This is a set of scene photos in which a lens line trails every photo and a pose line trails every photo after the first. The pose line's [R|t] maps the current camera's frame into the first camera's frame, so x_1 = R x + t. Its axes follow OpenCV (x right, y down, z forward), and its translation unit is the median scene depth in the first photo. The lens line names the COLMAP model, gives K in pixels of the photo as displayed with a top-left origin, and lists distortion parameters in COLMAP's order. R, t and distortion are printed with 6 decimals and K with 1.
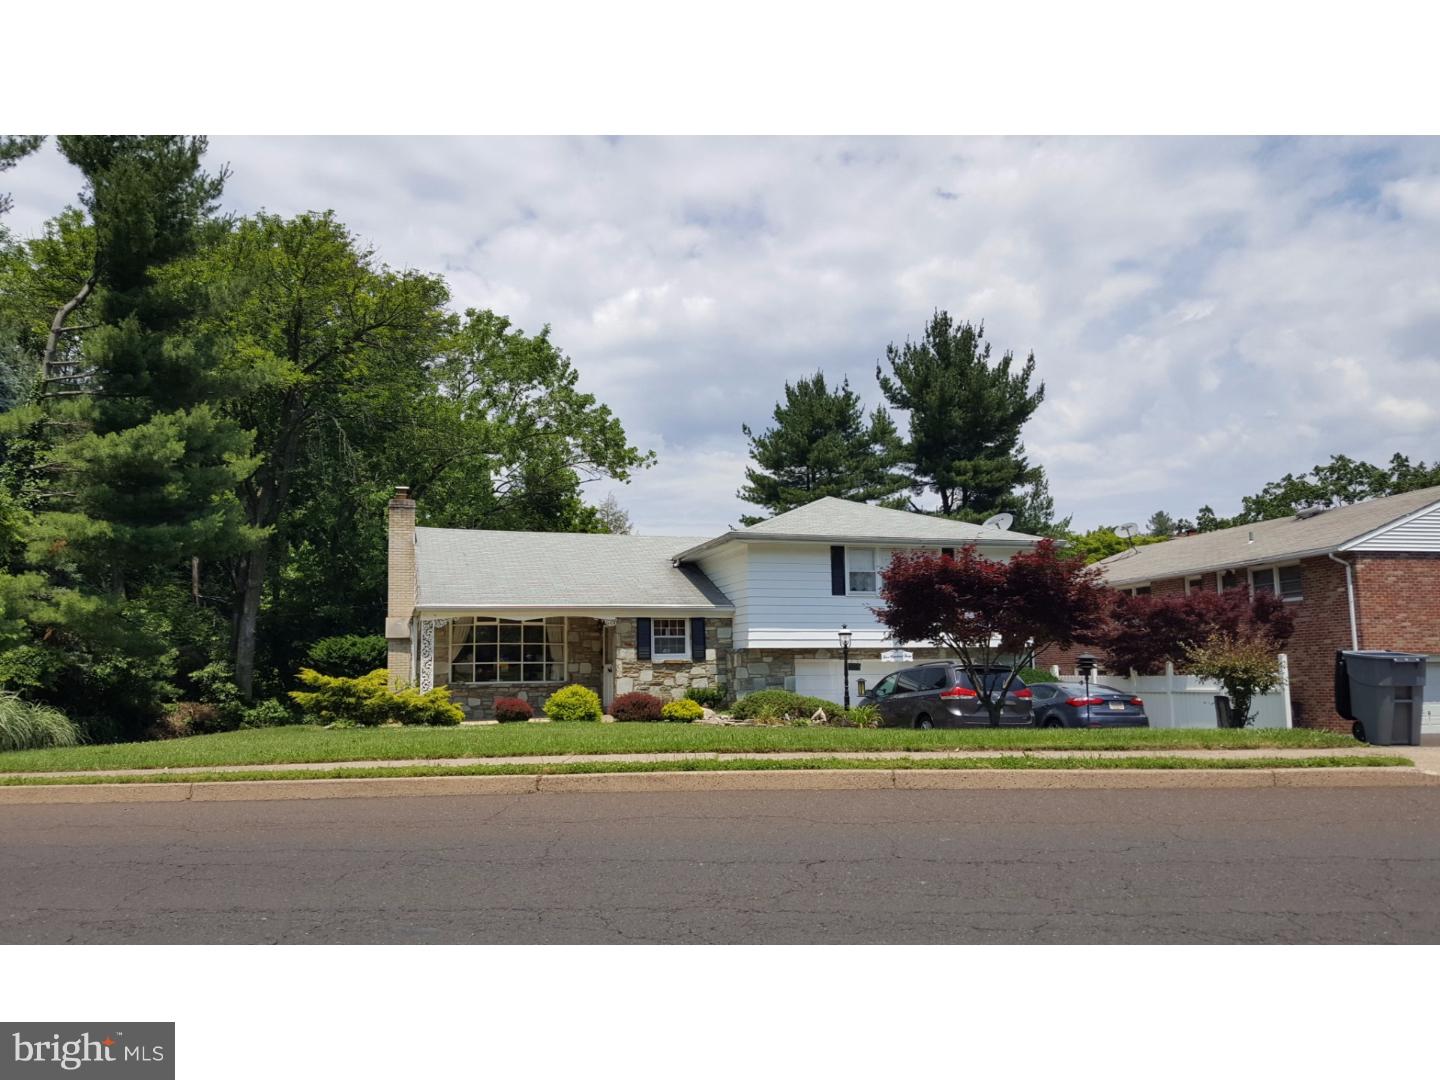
lens RADIAL K [[1085.9, 0, 720.5], [0, 1085.9, 571.4], [0, 0, 1]] dist [0.086603, -0.104046]
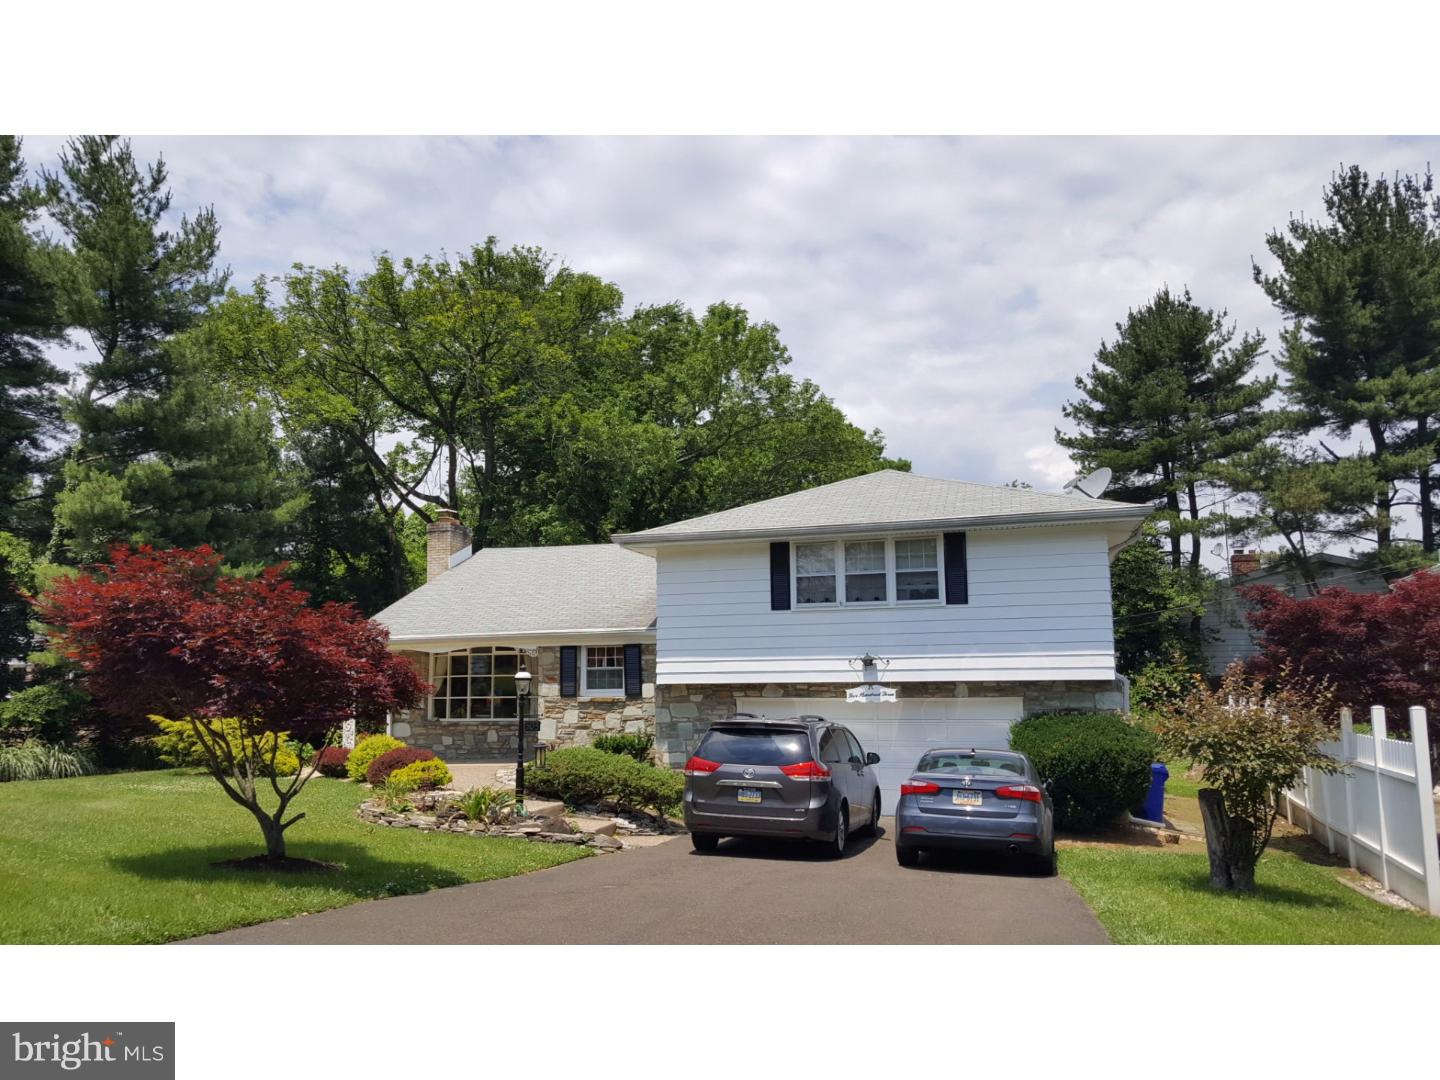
lens RADIAL K [[1085.9, 0, 720.5], [0, 1085.9, 571.4], [0, 0, 1]] dist [0.086603, -0.104046]
pose [[0.821491, -0.053946, -0.567664, 0.487484], [0.056576, 0.998314, -0.012998, 0.003471], [0.567408, -0.021438, 0.823158, 0.382564]]
